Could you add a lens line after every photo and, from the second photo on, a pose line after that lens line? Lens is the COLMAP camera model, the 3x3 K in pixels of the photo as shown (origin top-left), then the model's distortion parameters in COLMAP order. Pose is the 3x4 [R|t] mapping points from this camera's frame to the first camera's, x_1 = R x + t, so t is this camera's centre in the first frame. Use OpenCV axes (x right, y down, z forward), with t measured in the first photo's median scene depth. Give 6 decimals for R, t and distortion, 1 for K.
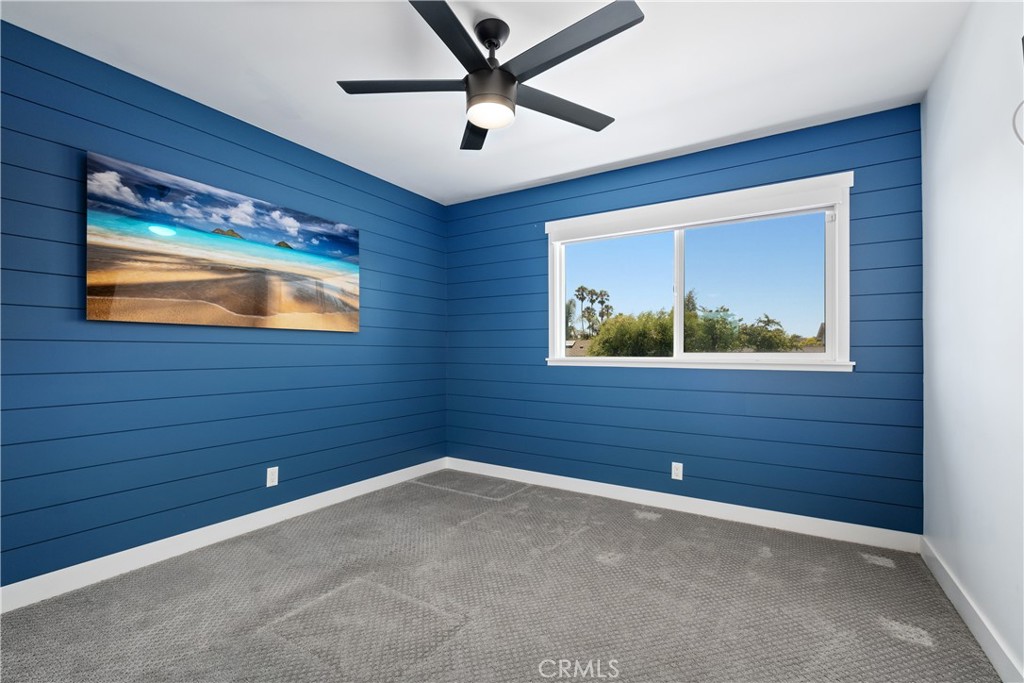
lens RADIAL K [[447.3, 0, 513.8], [0, 447.3, 341.3], [0, 0, 1]] dist [-0.009495, 0.000303]
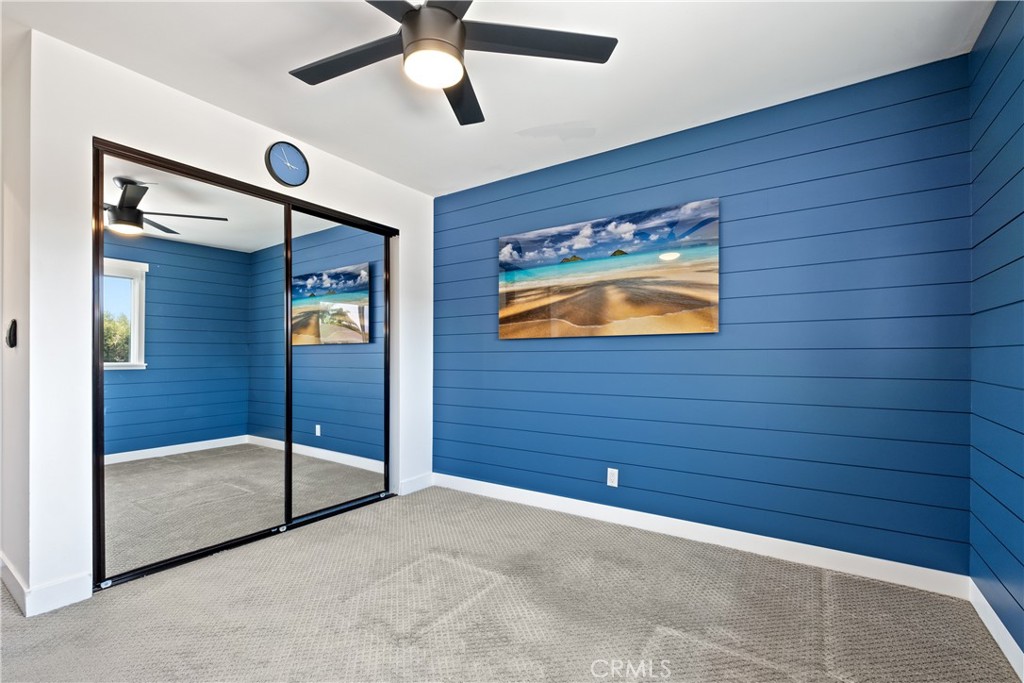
lens RADIAL K [[447.3, 0, 509.1], [0, 447.3, 351.4], [0, 0, 1]] dist [-0.009495, 0.000303]
pose [[-0.037734, -0.015687, -0.999165, 0.541428], [0.024352, 0.999565, -0.016613, 0.020092], [0.998991, -0.024958, -0.037335, 0.835415]]
